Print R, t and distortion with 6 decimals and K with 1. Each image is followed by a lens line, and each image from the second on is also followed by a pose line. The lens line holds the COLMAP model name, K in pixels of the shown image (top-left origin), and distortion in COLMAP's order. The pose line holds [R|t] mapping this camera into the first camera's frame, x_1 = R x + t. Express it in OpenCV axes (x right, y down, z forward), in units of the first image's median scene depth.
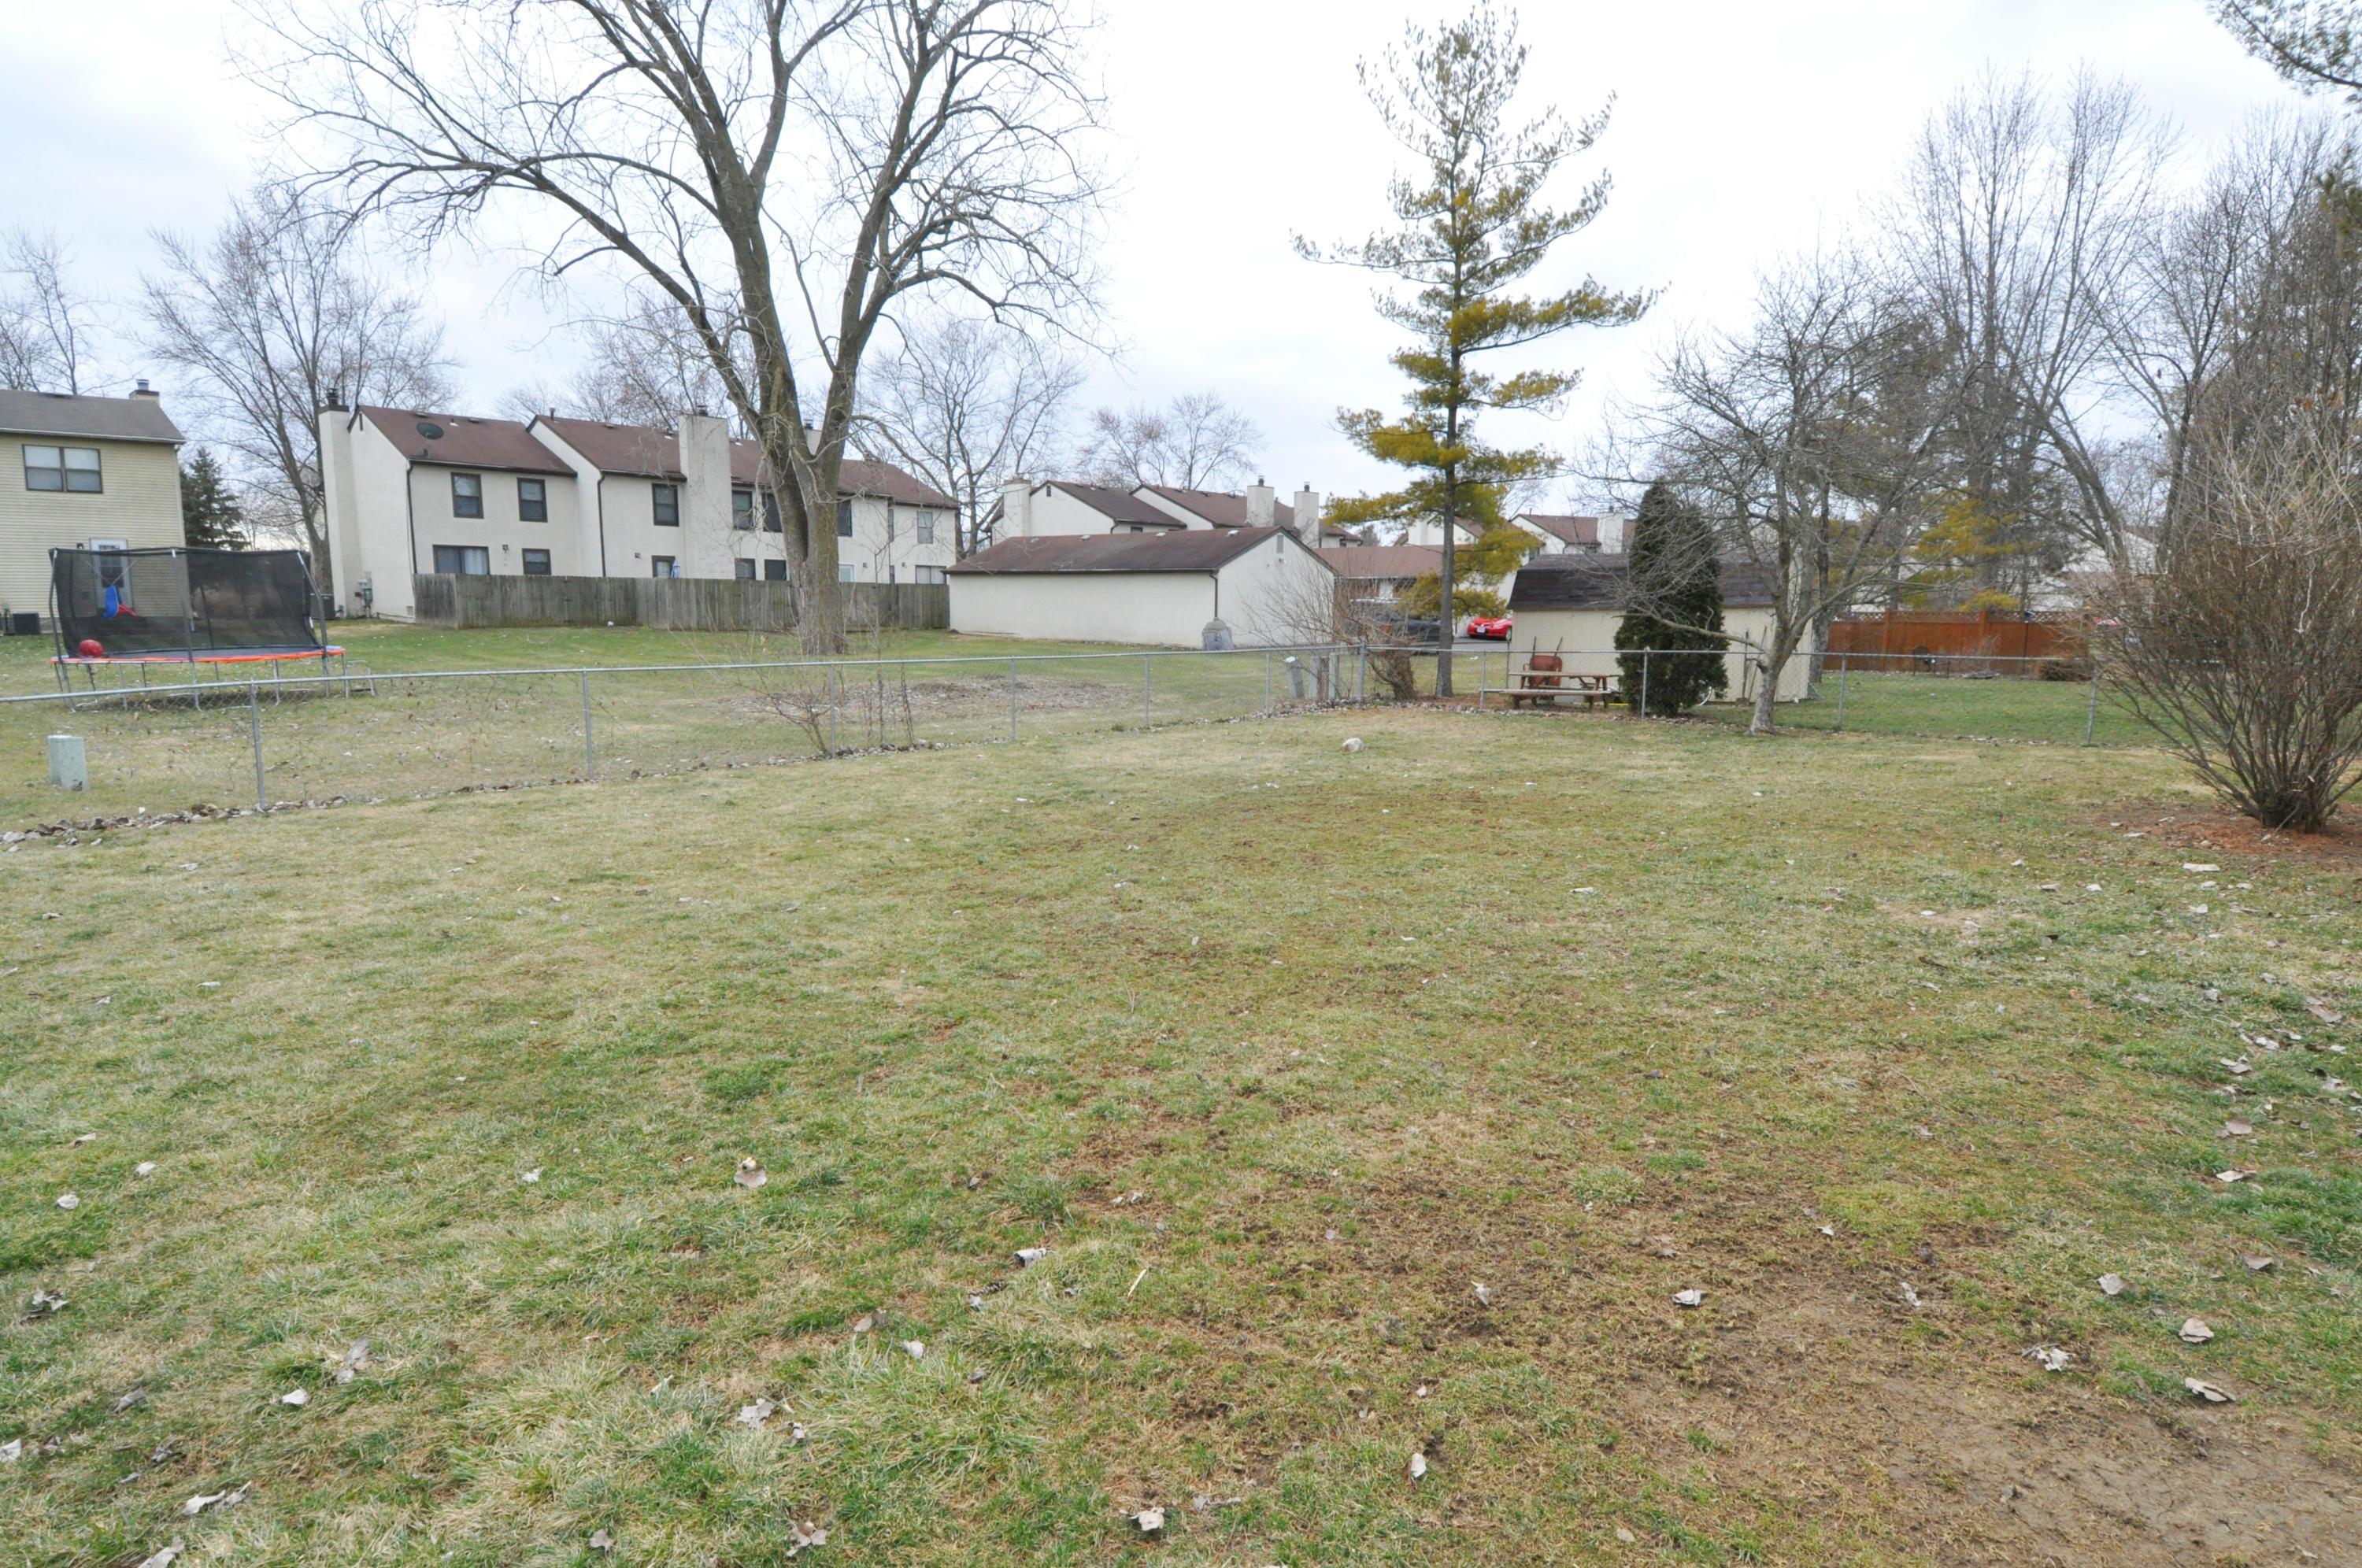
lens RADIAL K [[1255.6, 0, 1180.9], [0, 1255.6, 817.0], [0, 0, 1]] dist [0.034569, -0.027922]
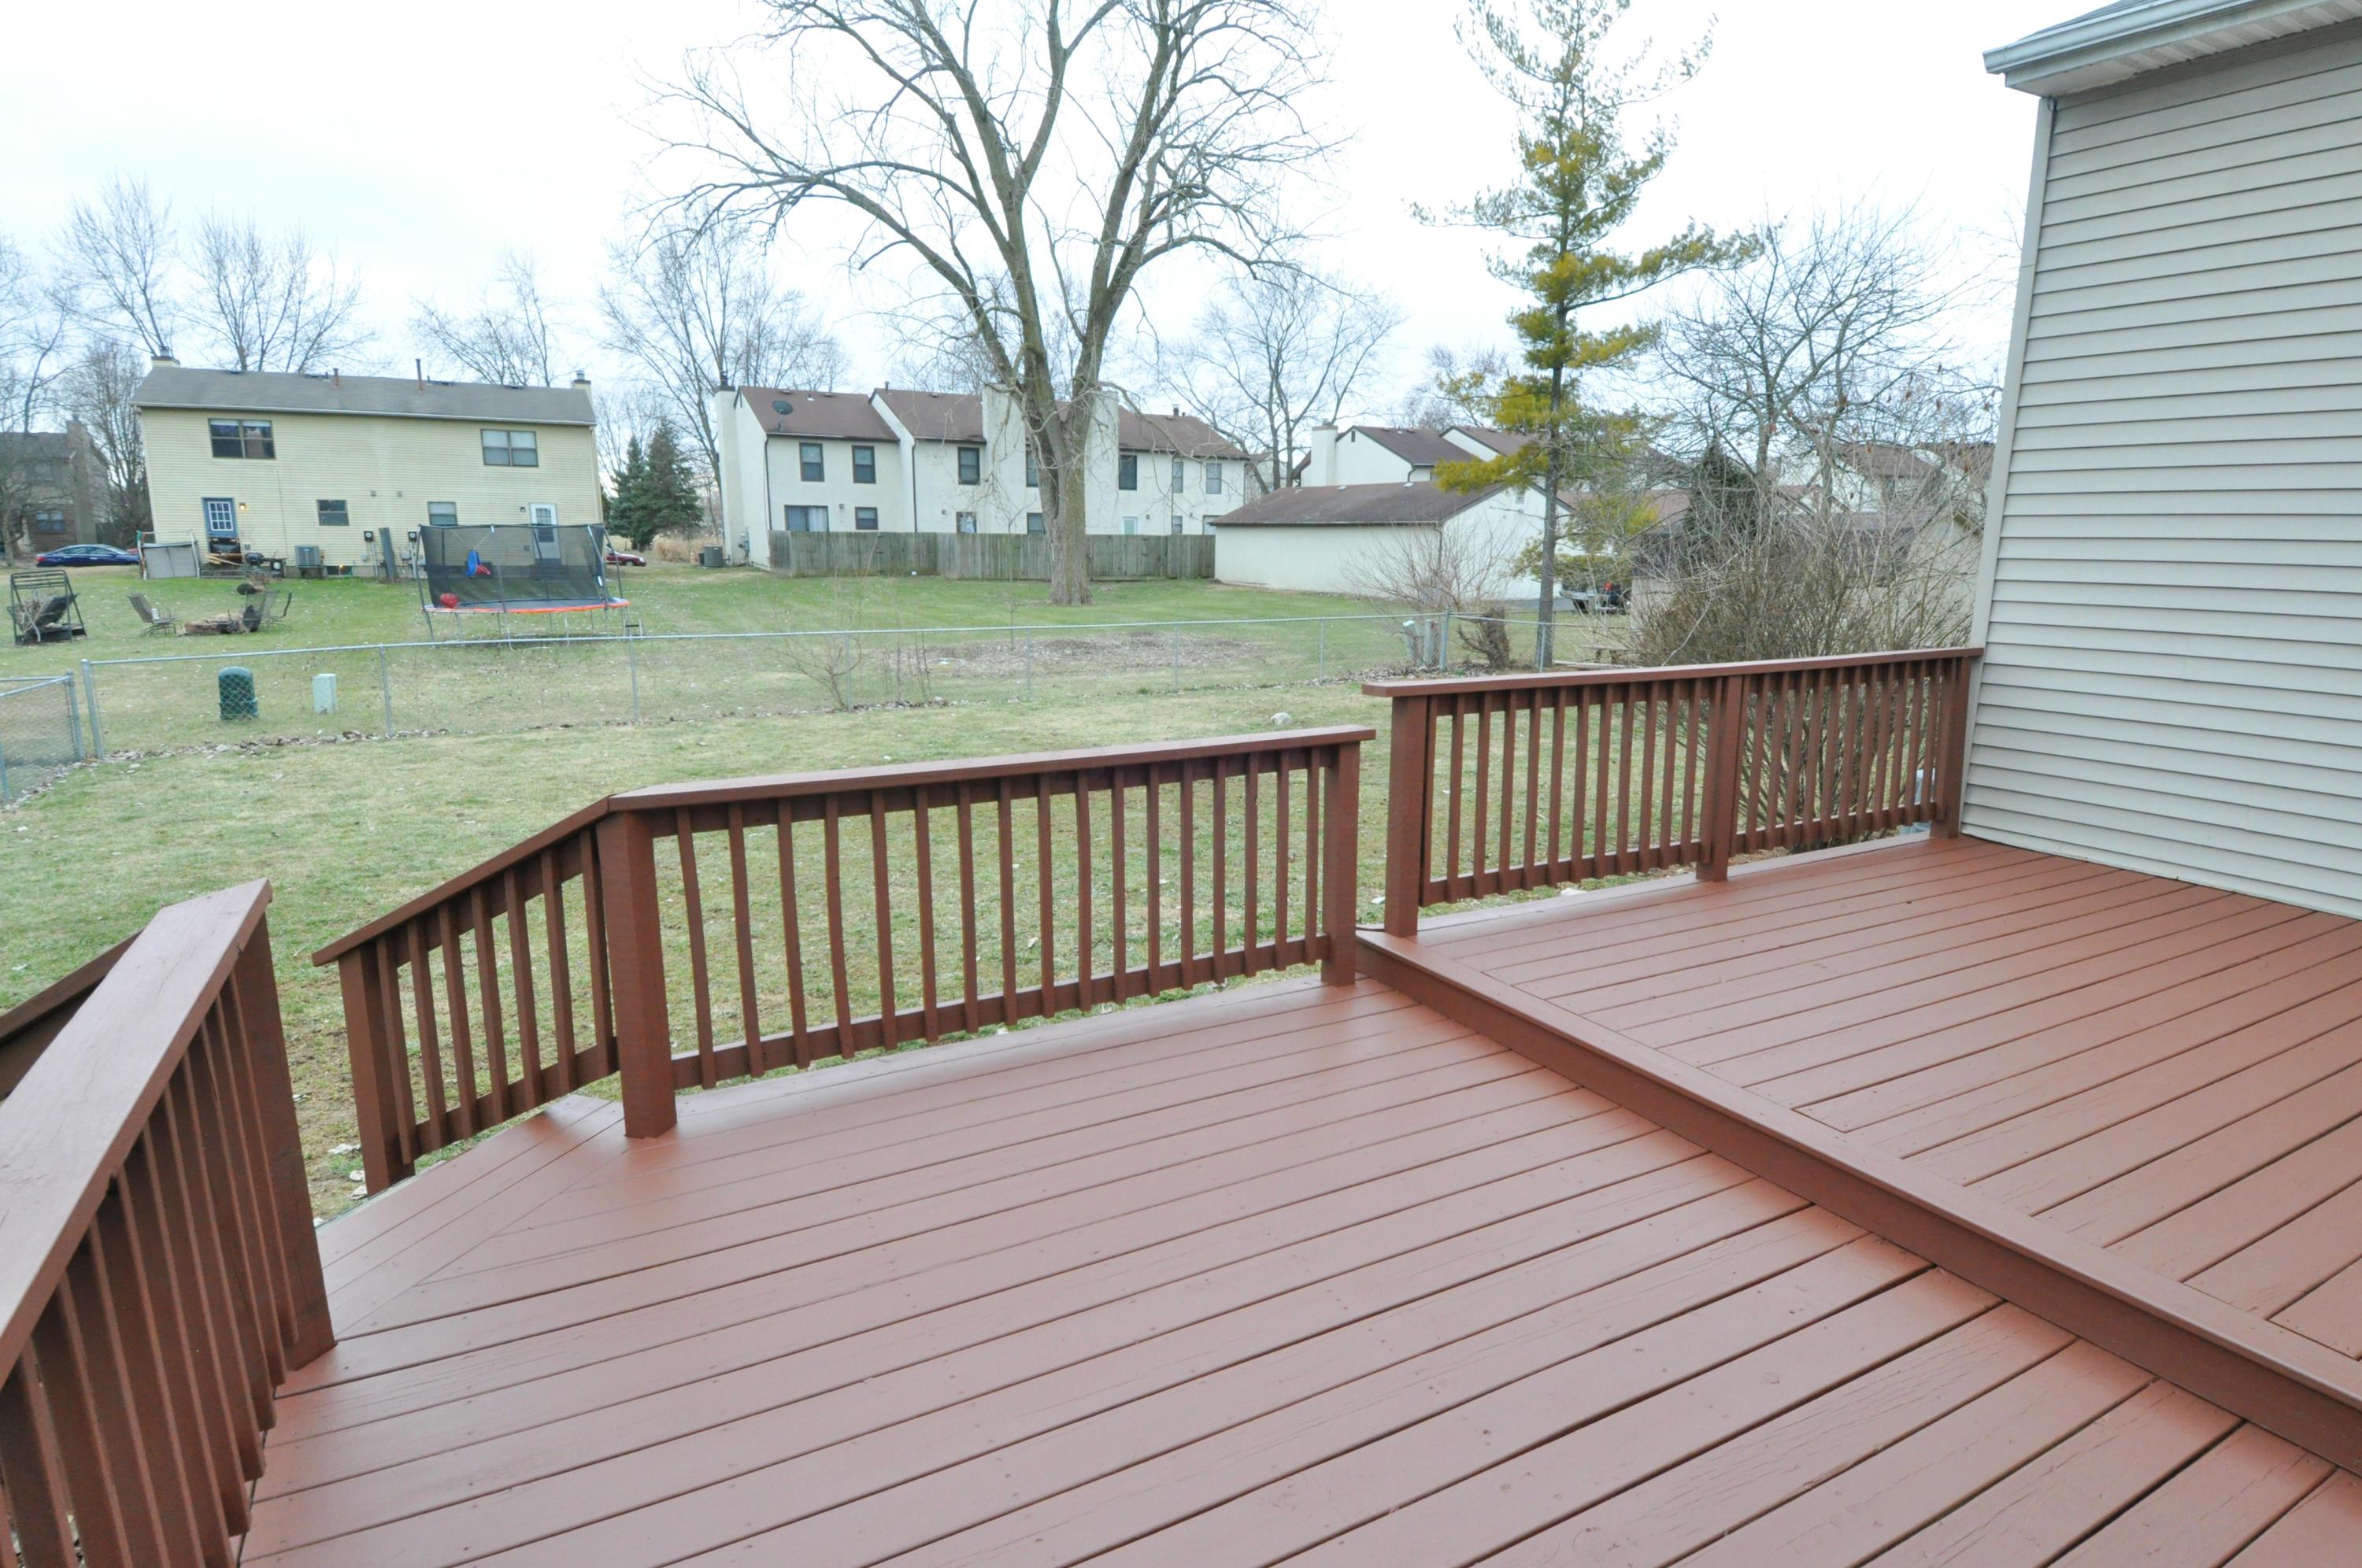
lens RADIAL K [[1287.4, 0, 1181.0], [0, 1287.4, 784.0], [0, 0, 1]] dist [0.067262, -0.000423]
pose [[0.944872, 0.058674, -0.322139, 0.159431], [-0.051747, 0.998208, 0.030035, -0.011666], [0.323325, -0.011710, 0.946216, -0.024311]]
